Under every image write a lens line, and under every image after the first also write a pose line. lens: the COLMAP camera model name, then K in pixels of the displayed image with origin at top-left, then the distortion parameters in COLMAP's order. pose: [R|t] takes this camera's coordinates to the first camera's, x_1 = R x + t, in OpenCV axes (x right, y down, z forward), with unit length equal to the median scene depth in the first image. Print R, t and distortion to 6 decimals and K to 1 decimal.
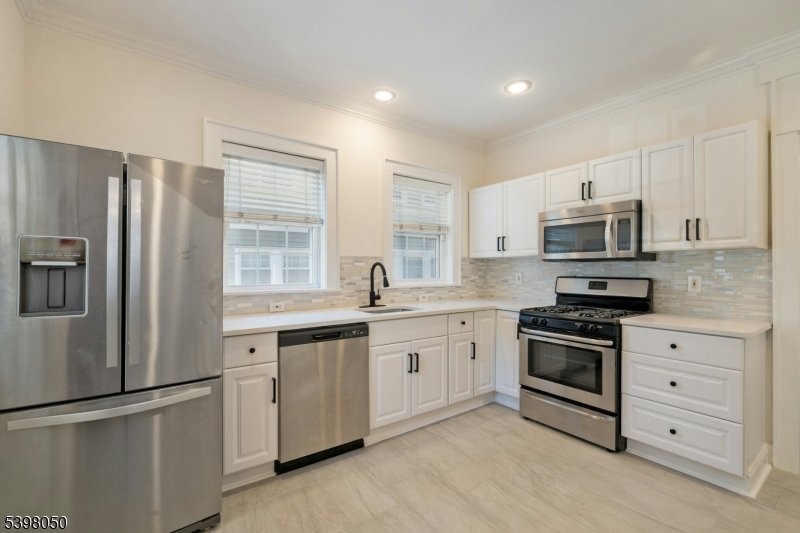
lens RADIAL K [[340.4, 0, 410.4], [0, 340.4, 268.3], [0, 0, 1]] dist [0.000539, 0.000378]
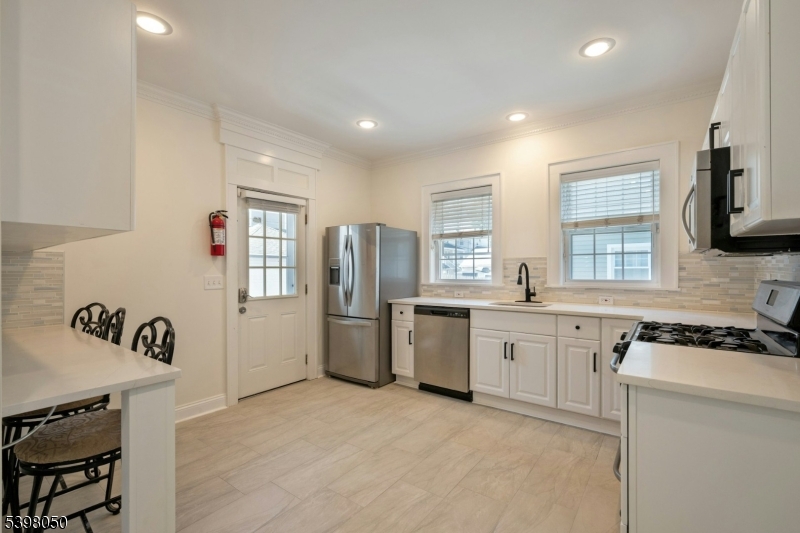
lens RADIAL K [[340.4, 0, 410.4], [0, 340.4, 268.3], [0, 0, 1]] dist [0.000539, 0.000378]
pose [[0.343655, -0.004018, -0.939087, 0.928122], [0.006097, 0.999979, -0.002048, 0.000957], [0.939076, -0.005022, 0.343672, 0.287037]]
